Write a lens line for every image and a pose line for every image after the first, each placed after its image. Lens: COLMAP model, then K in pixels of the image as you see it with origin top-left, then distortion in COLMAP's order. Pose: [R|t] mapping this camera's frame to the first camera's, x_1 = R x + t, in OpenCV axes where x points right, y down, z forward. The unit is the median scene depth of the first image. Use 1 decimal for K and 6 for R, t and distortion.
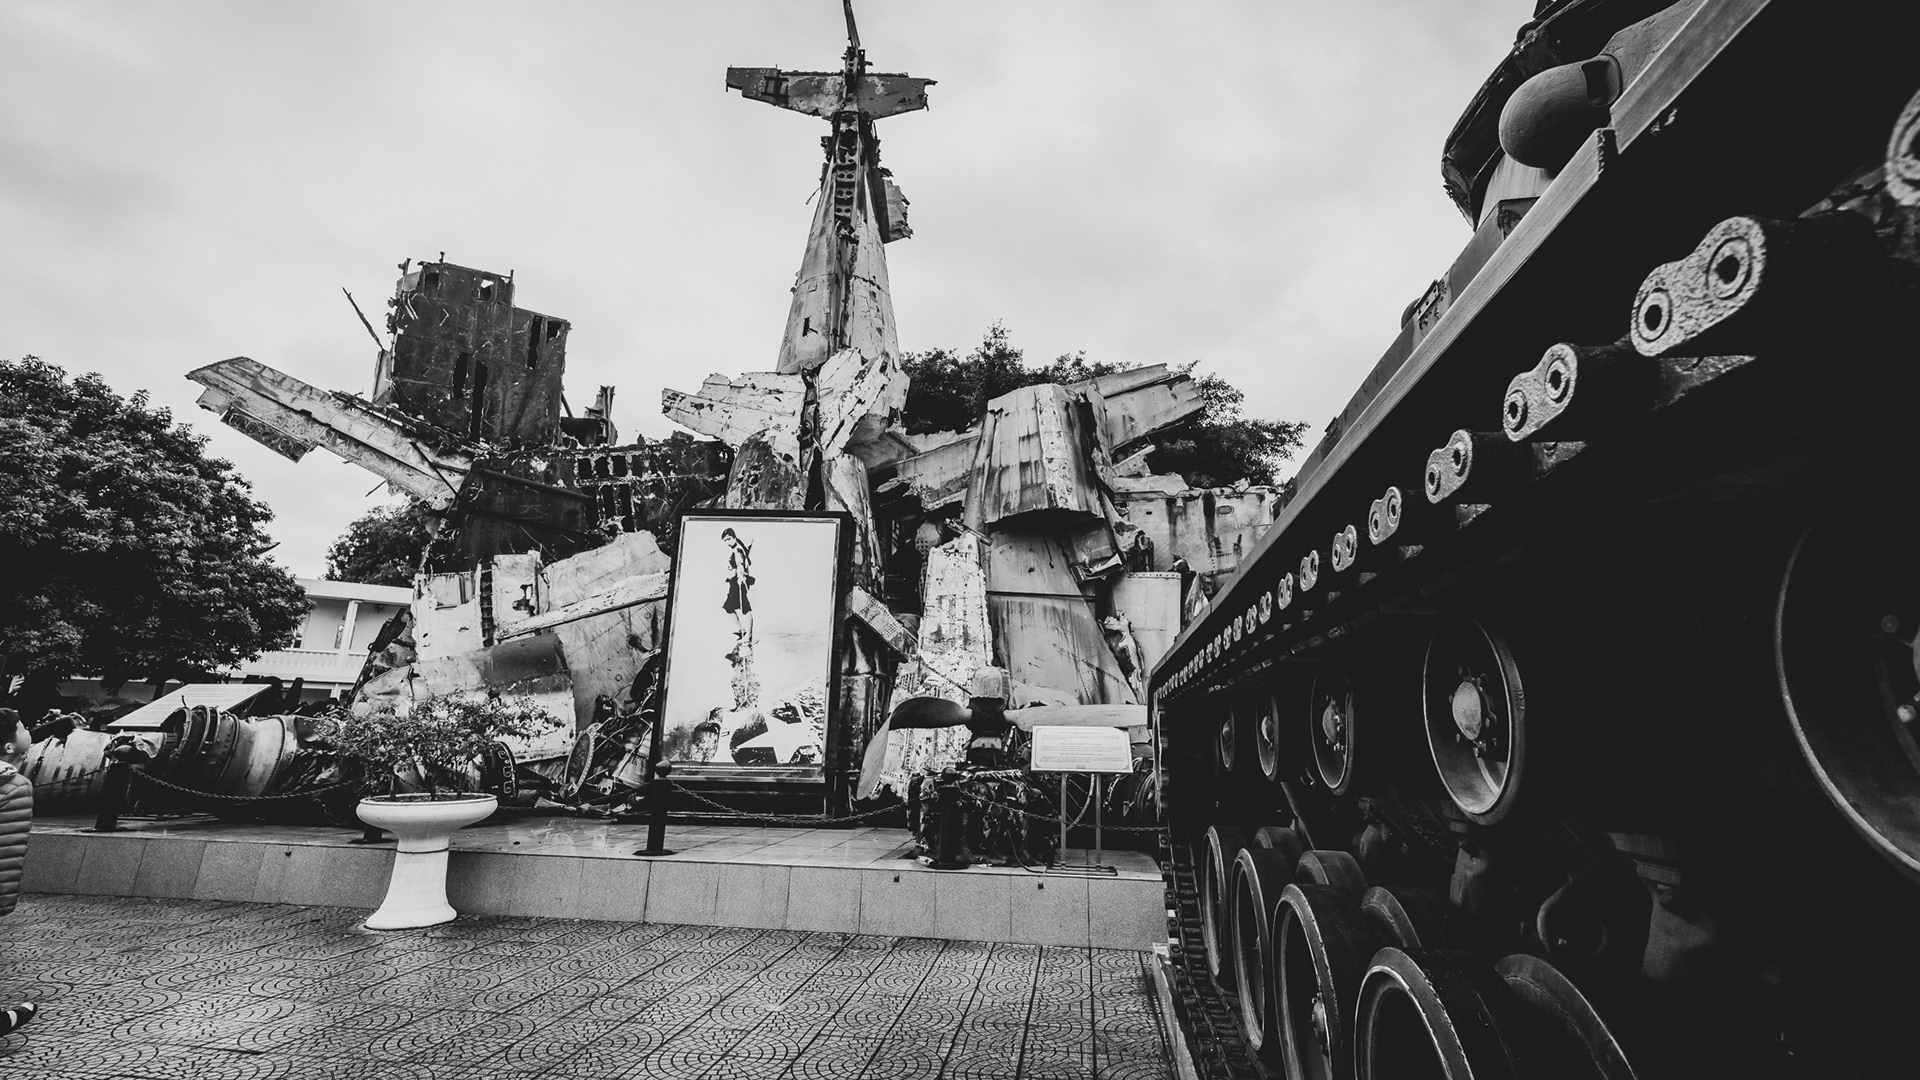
lens RADIAL K [[854.2, 0, 965.0], [0, 854.2, 538.1], [0, 0, 1]] dist [0.002711, 0.000110]
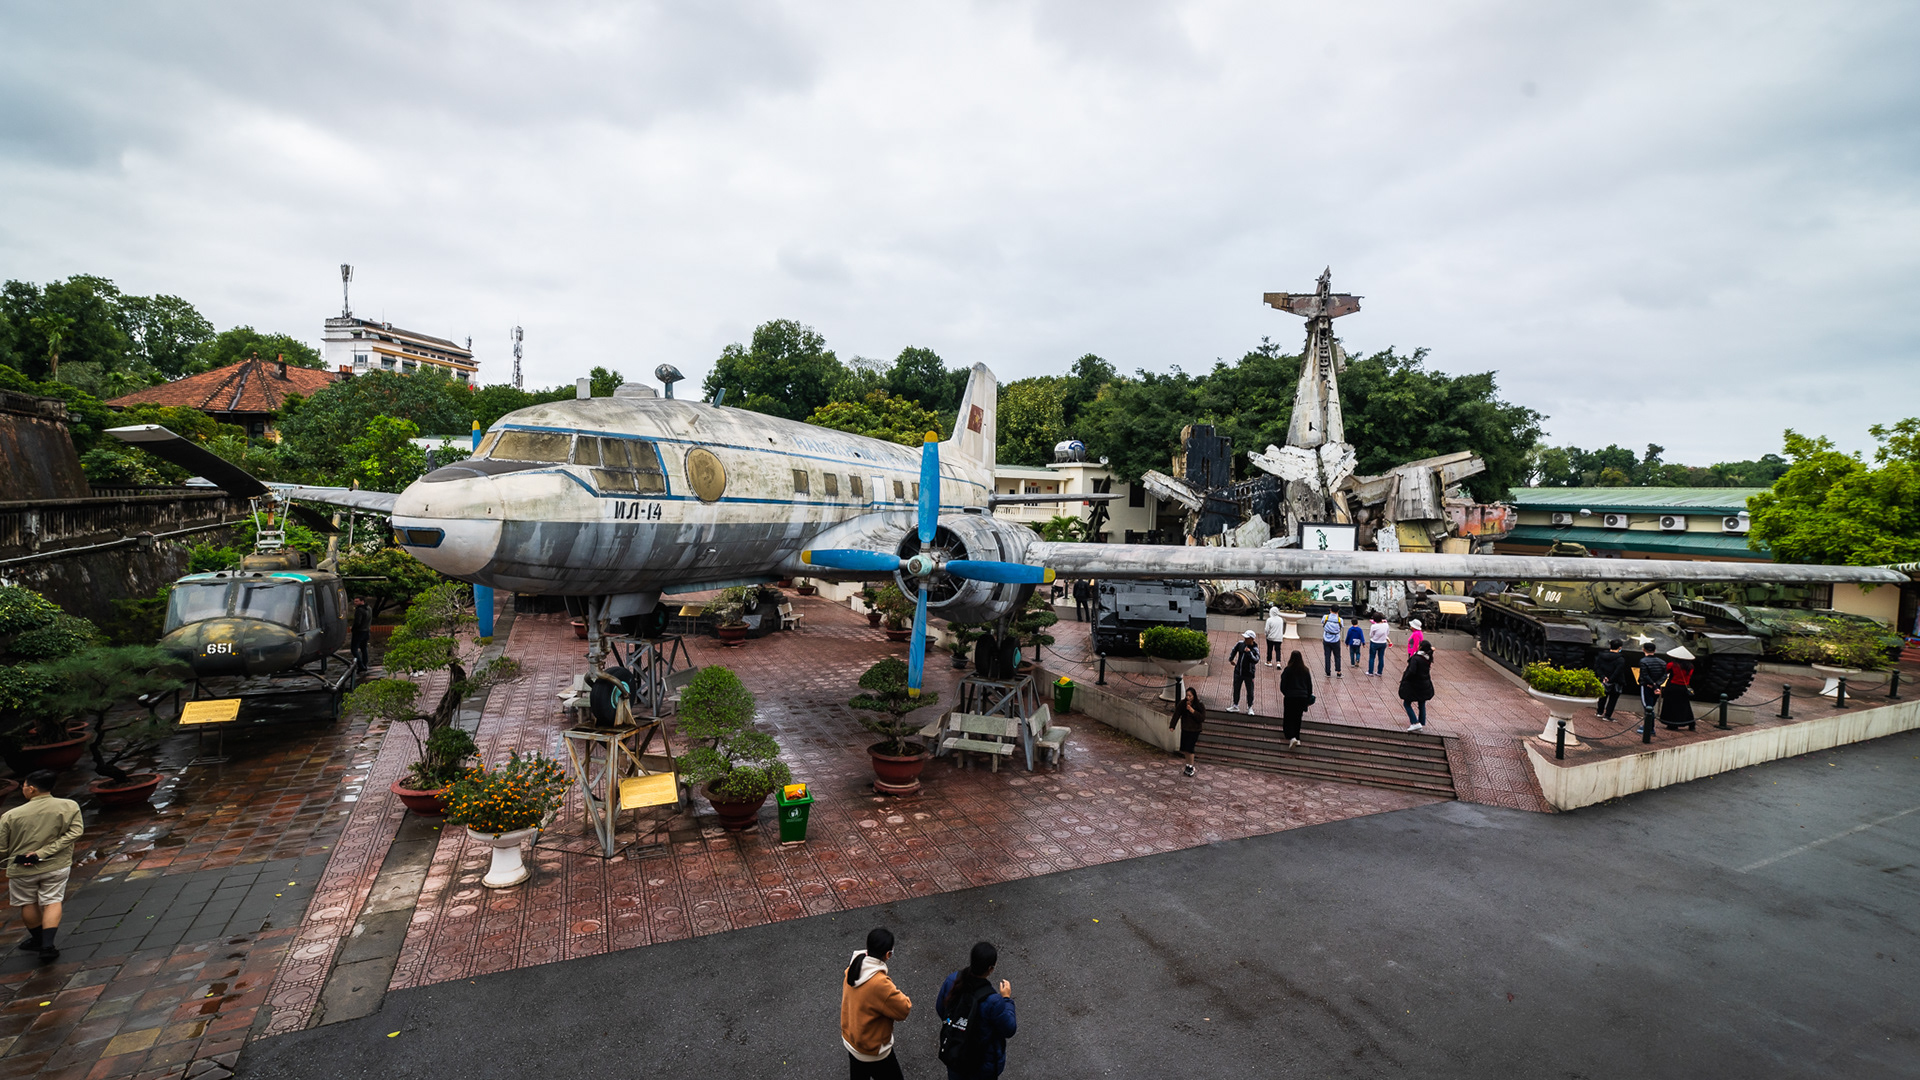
lens RADIAL K [[854.2, 0, 954.4], [0, 854.2, 538.0], [0, 0, 1]] dist [0.002711, 0.000110]
pose [[0.978267, 0.021423, -0.206241, -0.788295], [0.032679, 0.966289, 0.255377, -0.698122], [0.204760, -0.256566, 0.944588, -1.915772]]
